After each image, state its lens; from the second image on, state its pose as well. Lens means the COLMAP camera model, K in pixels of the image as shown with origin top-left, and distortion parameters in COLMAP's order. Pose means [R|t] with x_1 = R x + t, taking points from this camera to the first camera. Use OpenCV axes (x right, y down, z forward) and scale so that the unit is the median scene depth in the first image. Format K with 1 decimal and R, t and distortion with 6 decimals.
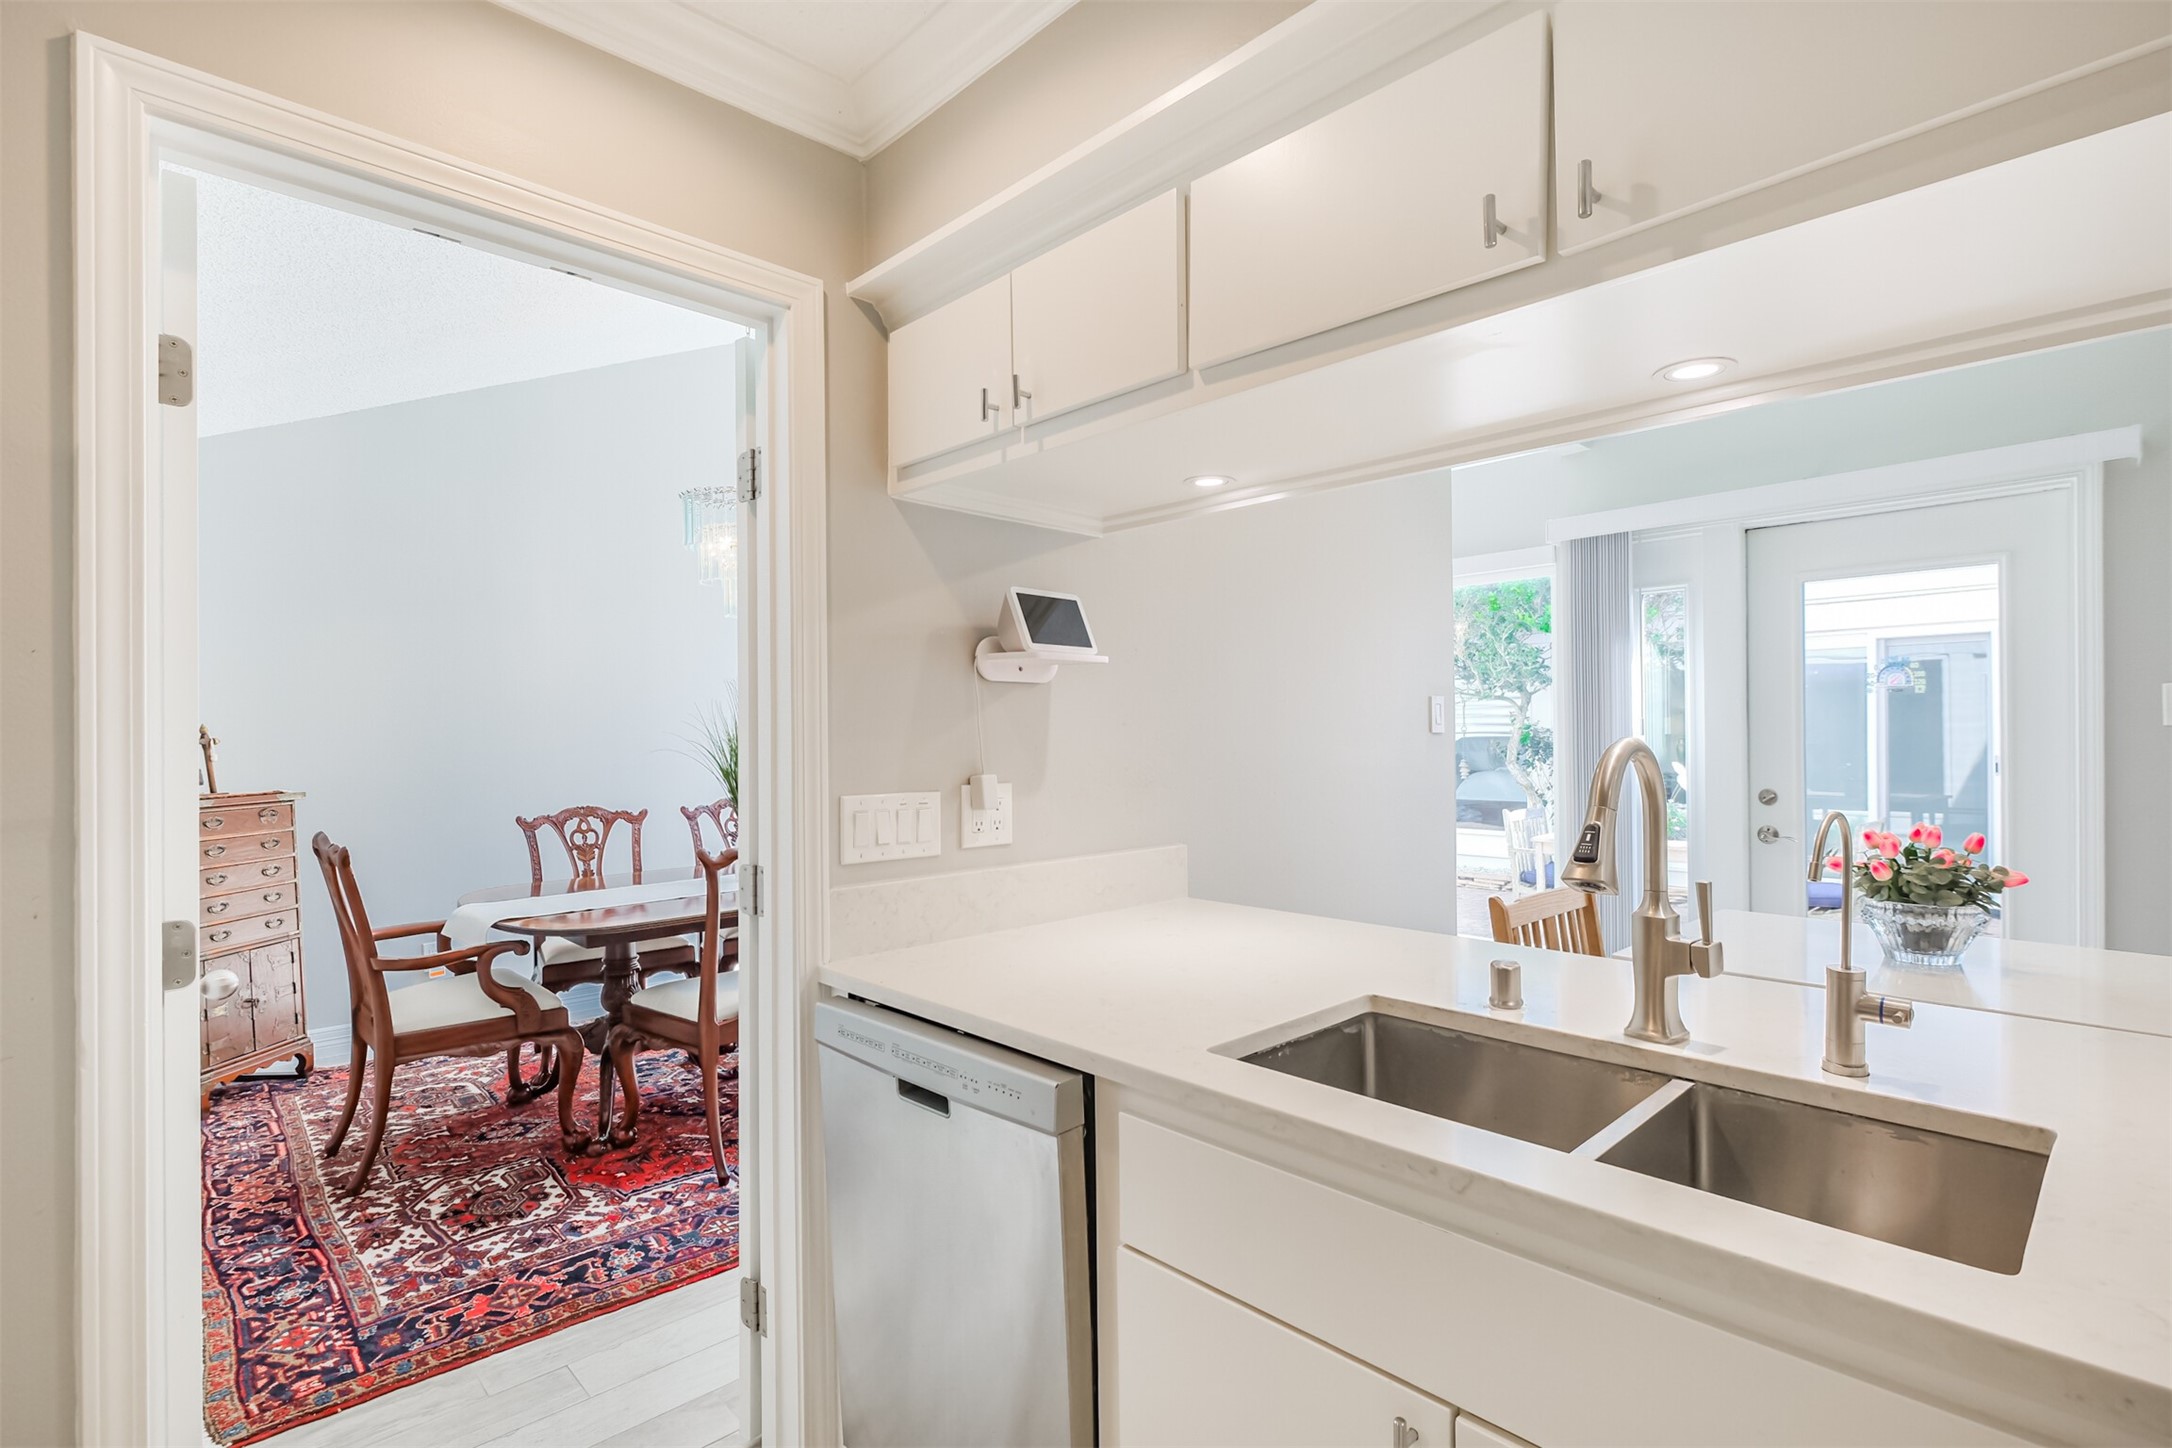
lens RADIAL K [[1047.3, 0, 1086.0], [0, 1047.3, 724.0], [0, 0, 1]] dist [0.001334, -0.000039]
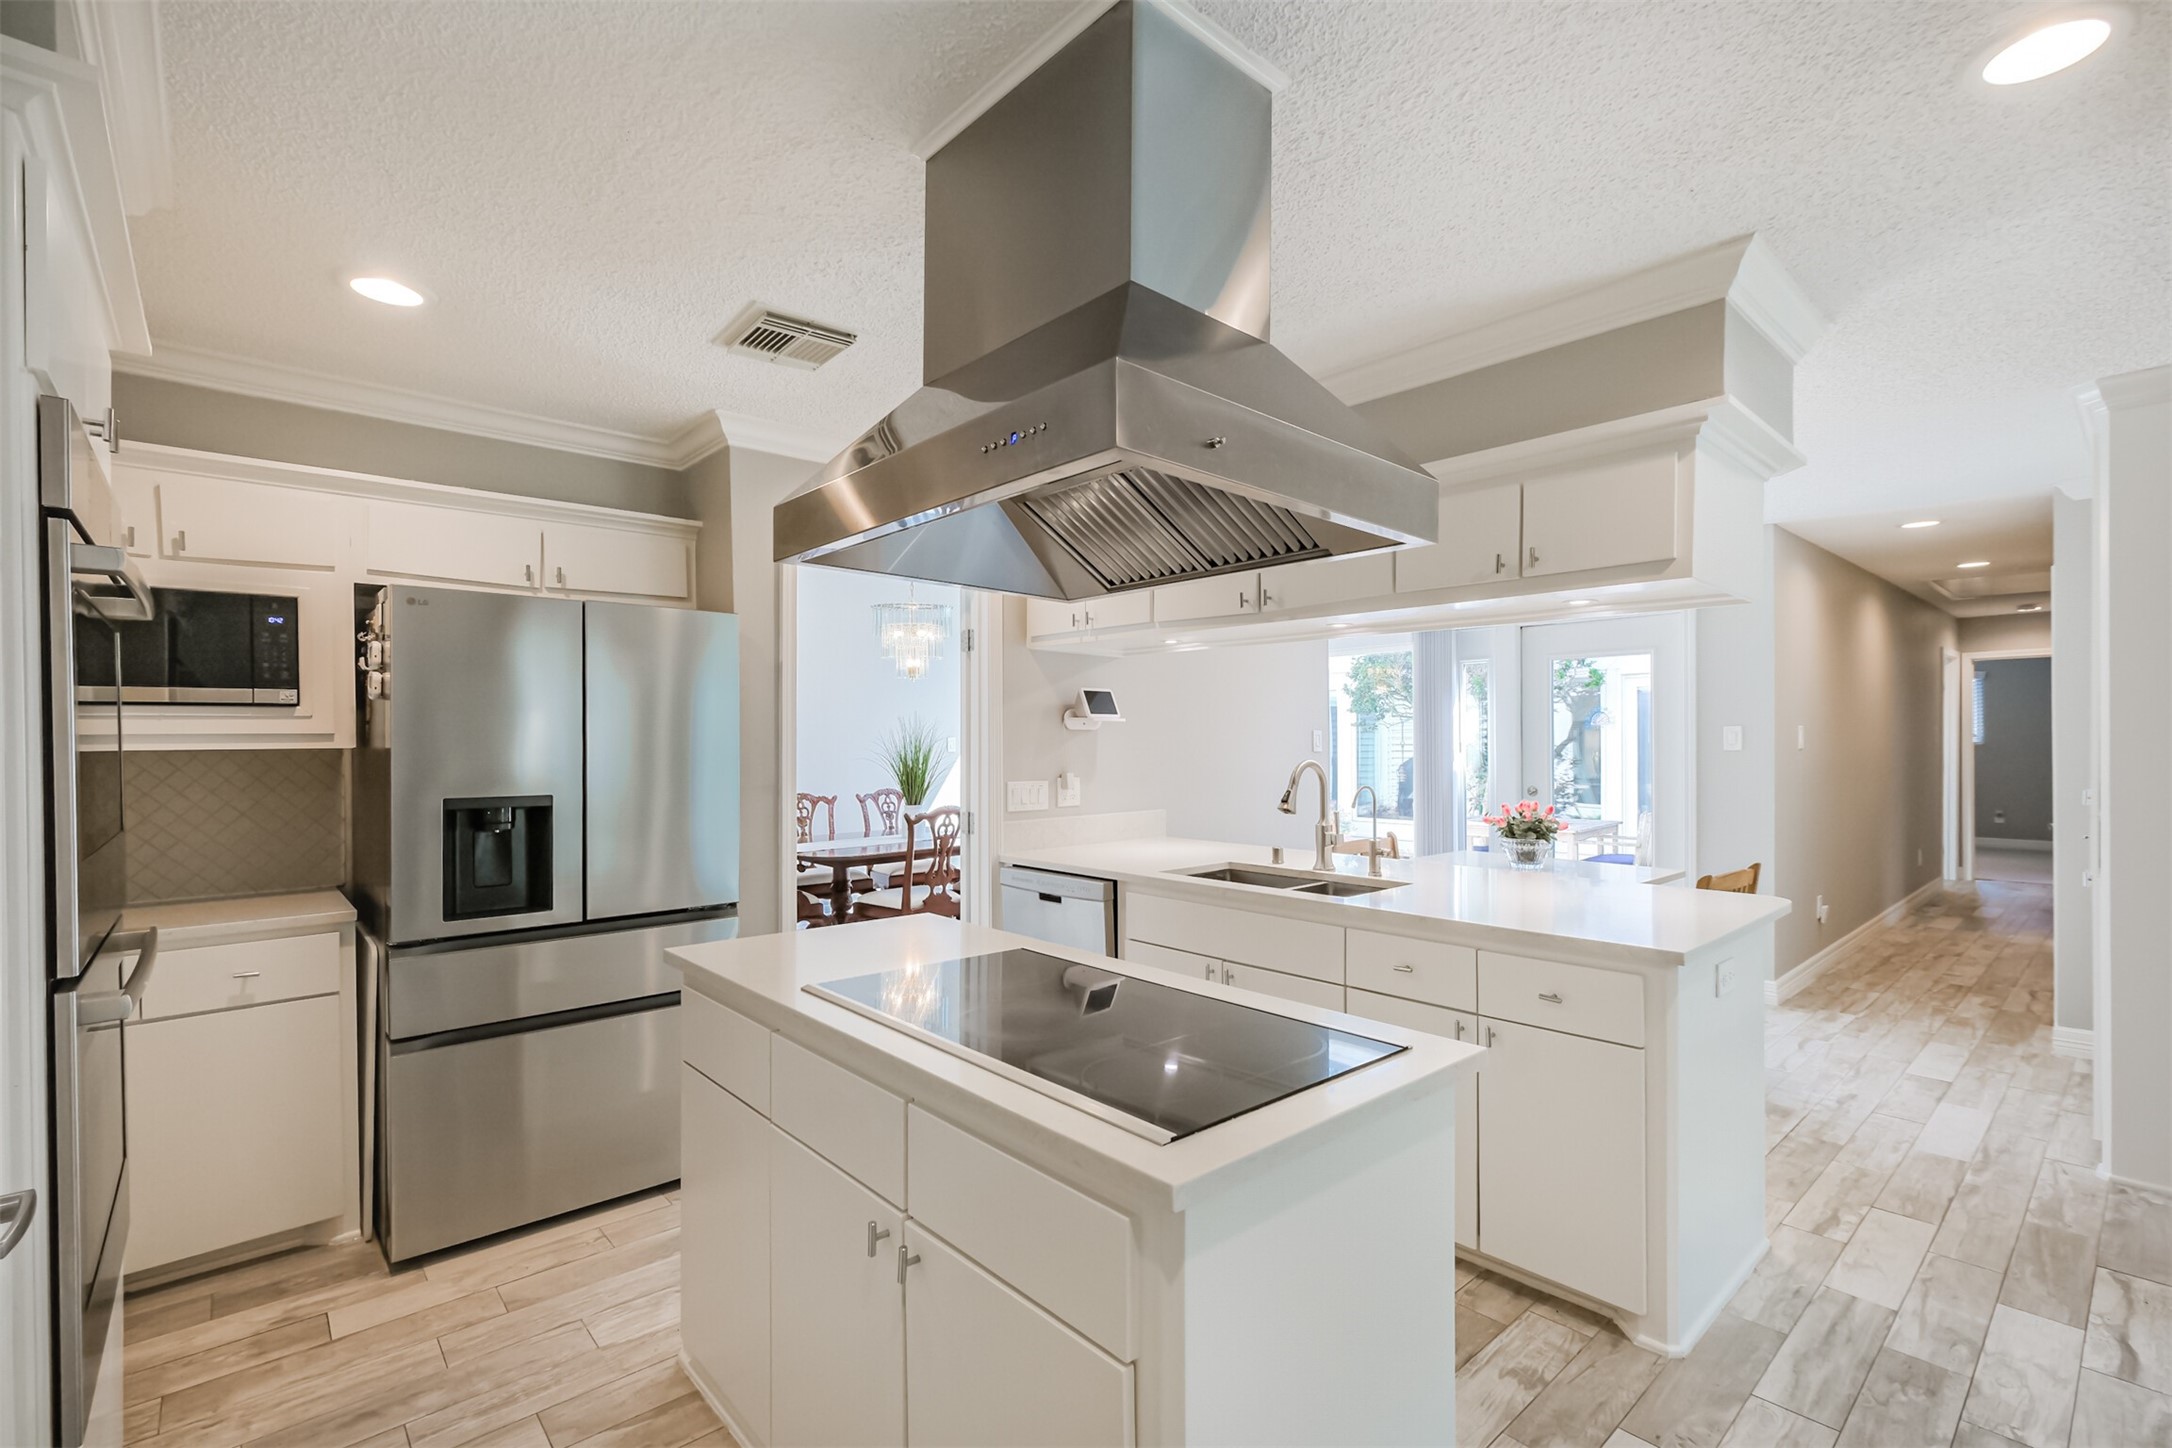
lens RADIAL K [[974.0, 0, 1081.3], [0, 974.0, 732.4], [0, 0, 1]] dist [0.000883, 0.000350]
pose [[0.999386, 0.004314, -0.034761, 0.000566], [-0.004262, 0.999990, 0.001570, -0.039758], [0.034767, -0.001421, 0.999394, -1.031557]]
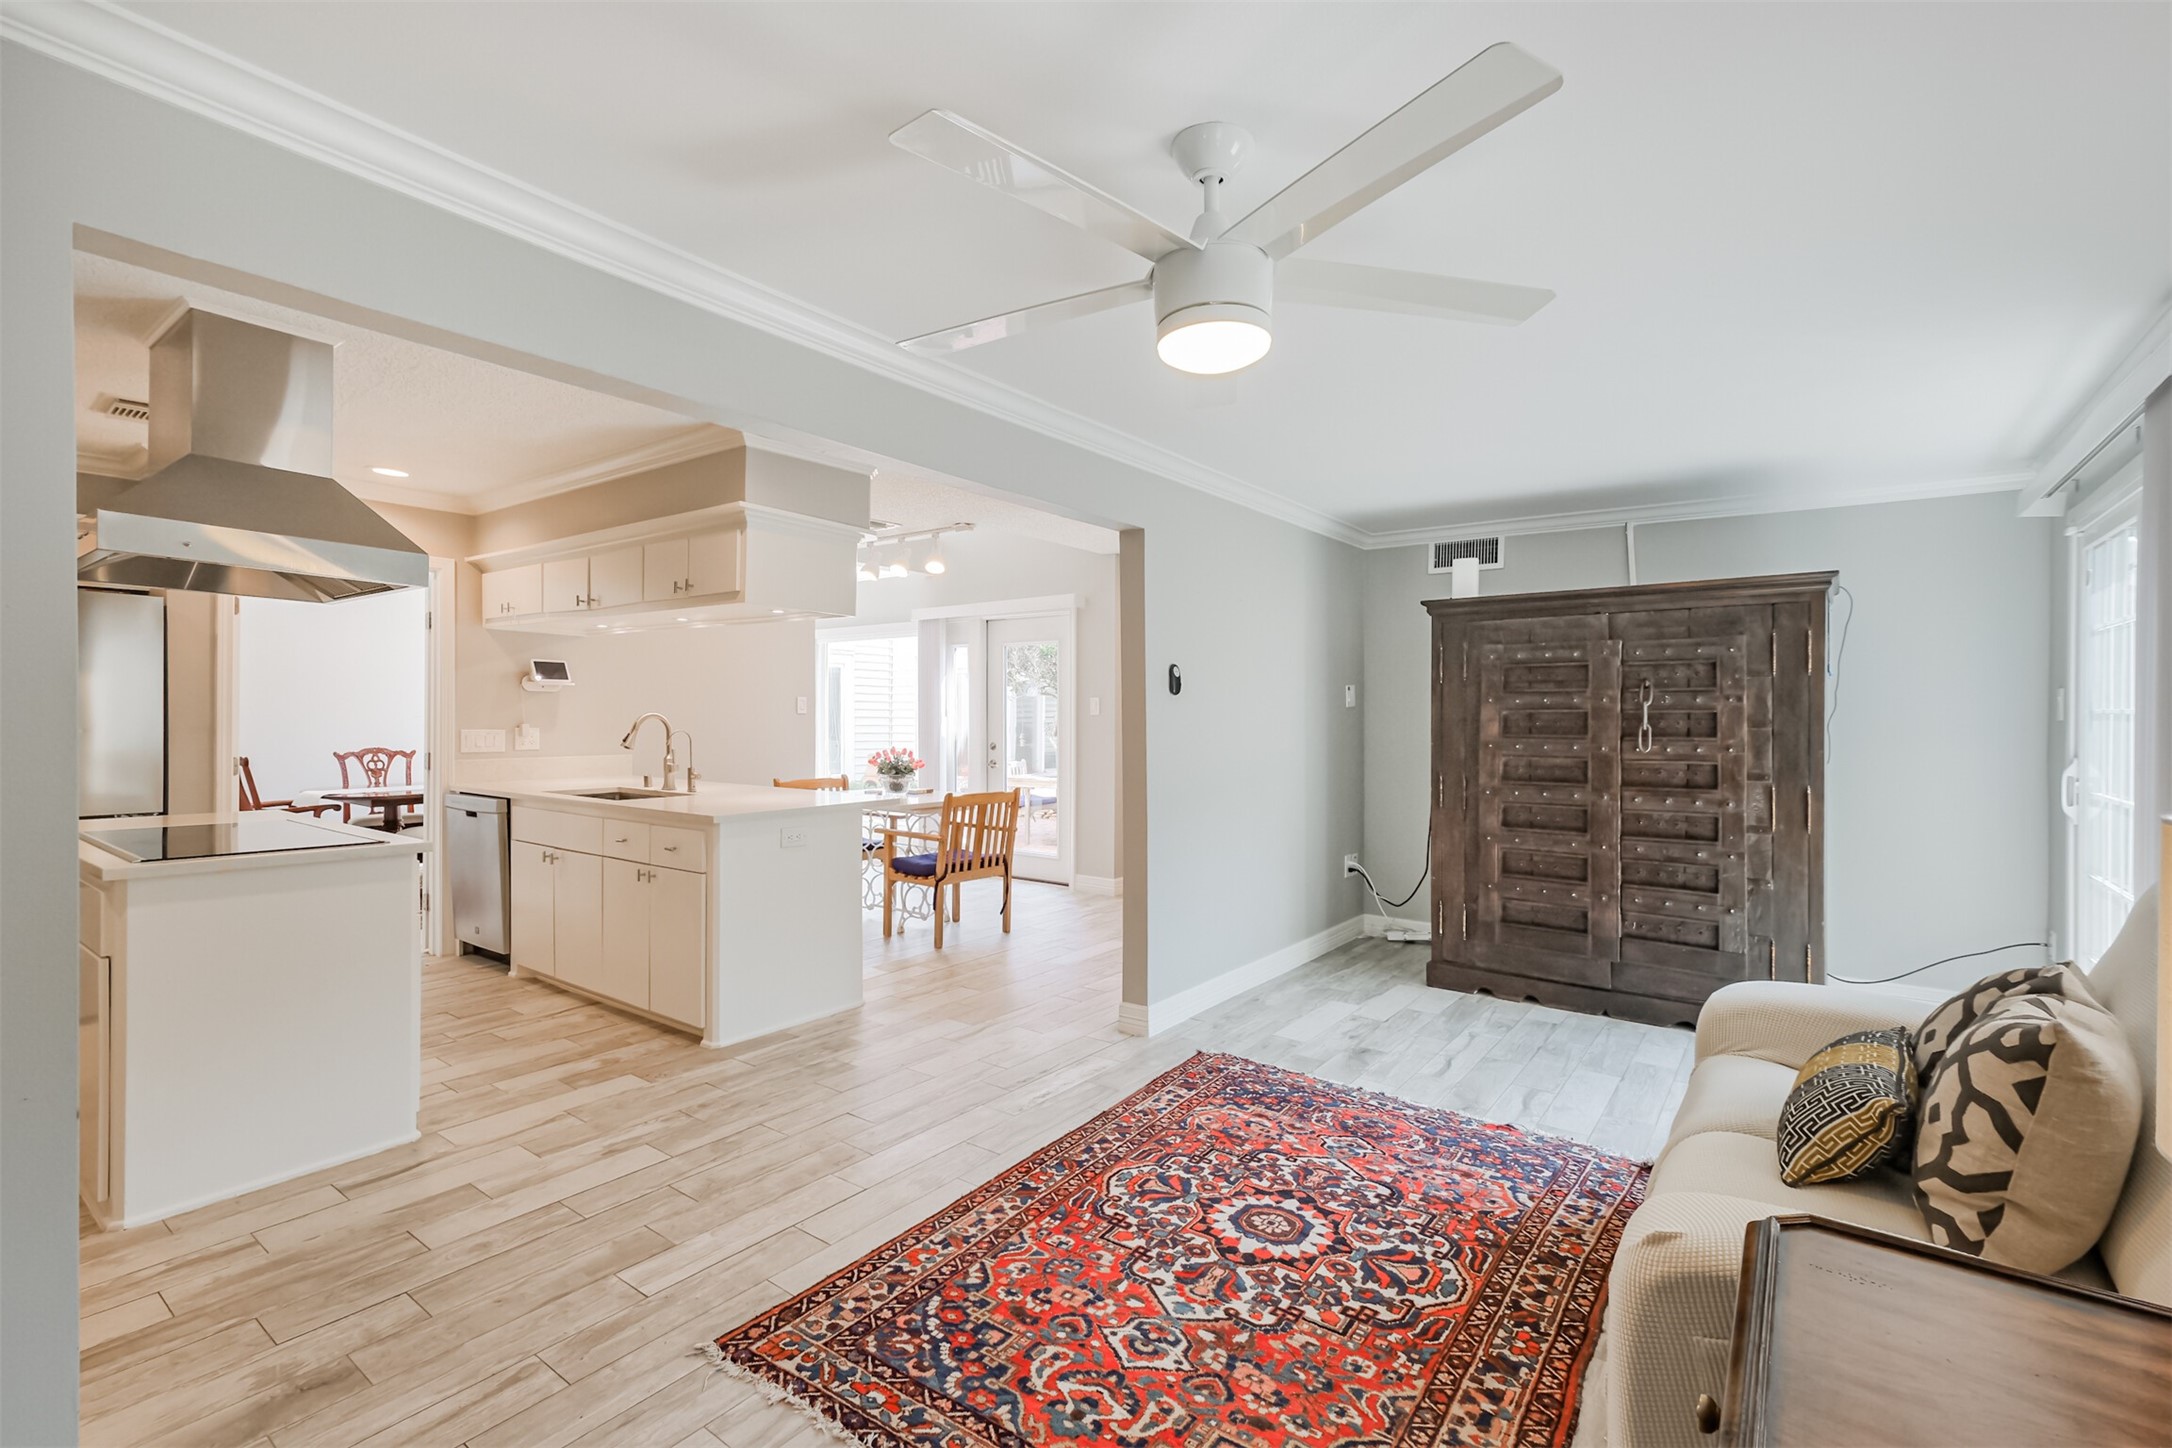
lens RADIAL K [[970.9, 0, 1092.3], [0, 970.9, 712.6], [0, 0, 1]] dist [0.012168, -0.000013]
pose [[0.985642, 0.016003, 0.168088, 0.984704], [-0.017027, 0.999844, 0.004652, -0.021328], [-0.167987, -0.007447, 0.985761, -1.880624]]
